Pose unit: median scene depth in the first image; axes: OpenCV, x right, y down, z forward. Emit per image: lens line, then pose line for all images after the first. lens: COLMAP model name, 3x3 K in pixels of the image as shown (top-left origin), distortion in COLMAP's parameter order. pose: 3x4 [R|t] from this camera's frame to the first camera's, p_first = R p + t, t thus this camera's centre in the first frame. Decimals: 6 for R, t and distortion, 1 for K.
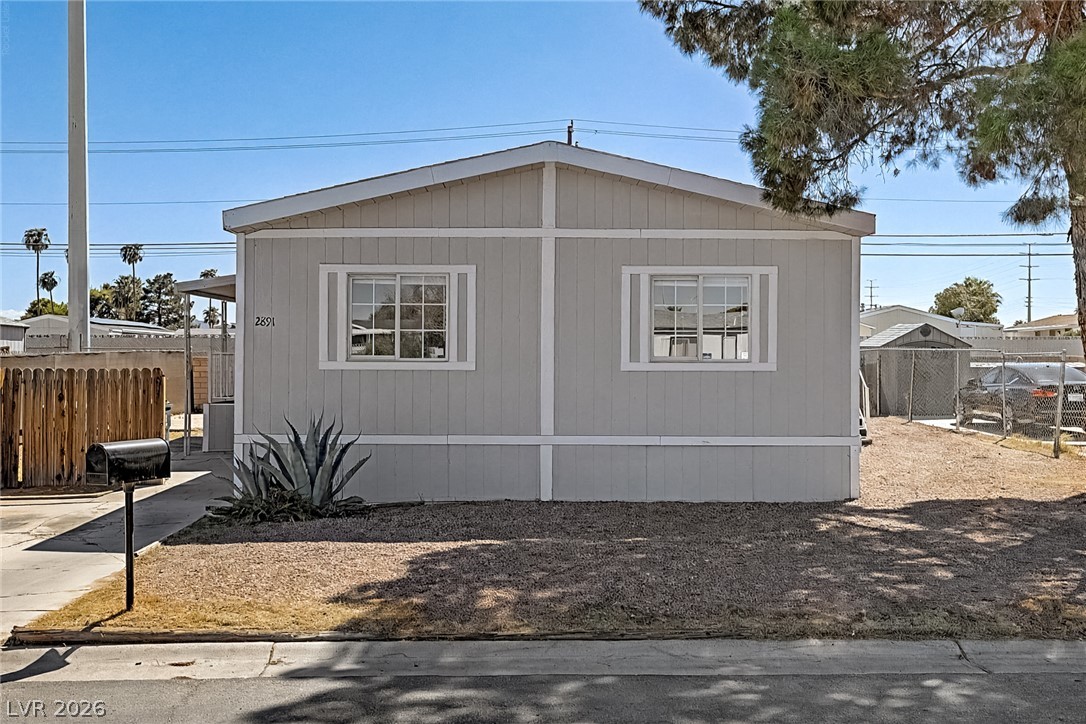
lens RADIAL K [[1207.7, 0, 543.0], [0, 1207.7, 363.7], [0, 0, 1]] dist [0.012939, 0.000000]
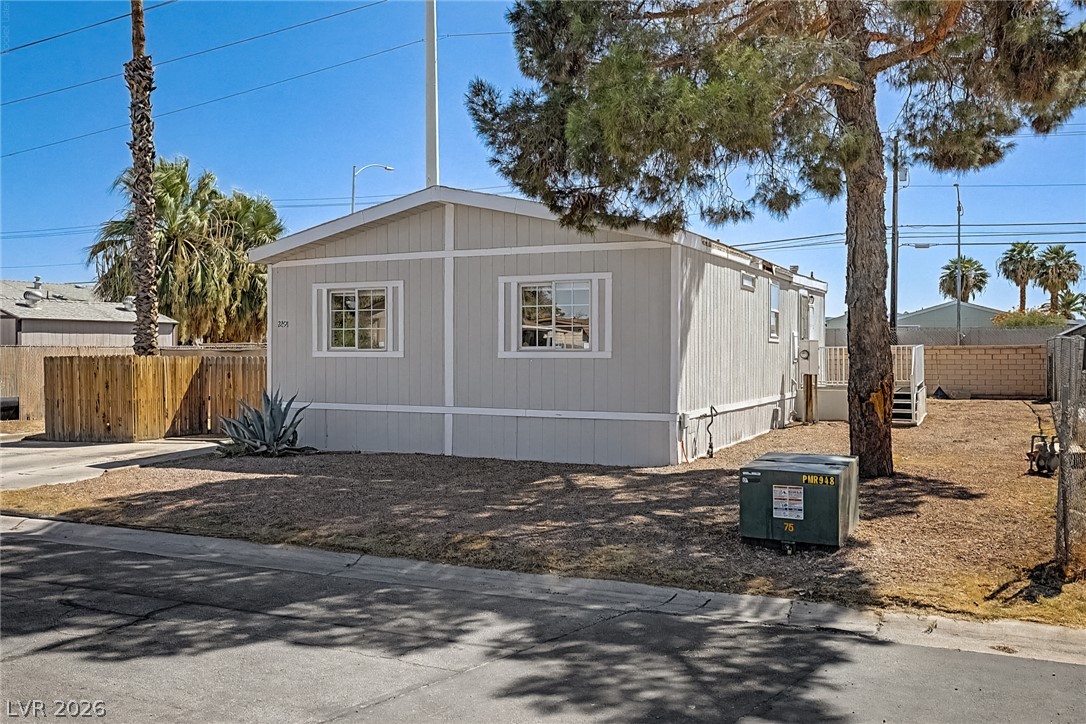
lens RADIAL K [[1059.3, 0, 541.4], [0, 1059.3, 358.5], [0, 0, 1]] dist [0.016345, 0.000000]
pose [[0.871755, 0.000380, -0.489943, 0.664753], [0.001789, 0.999991, 0.003958, 0.002115], [0.489939, -0.004327, 0.871746, 0.034937]]
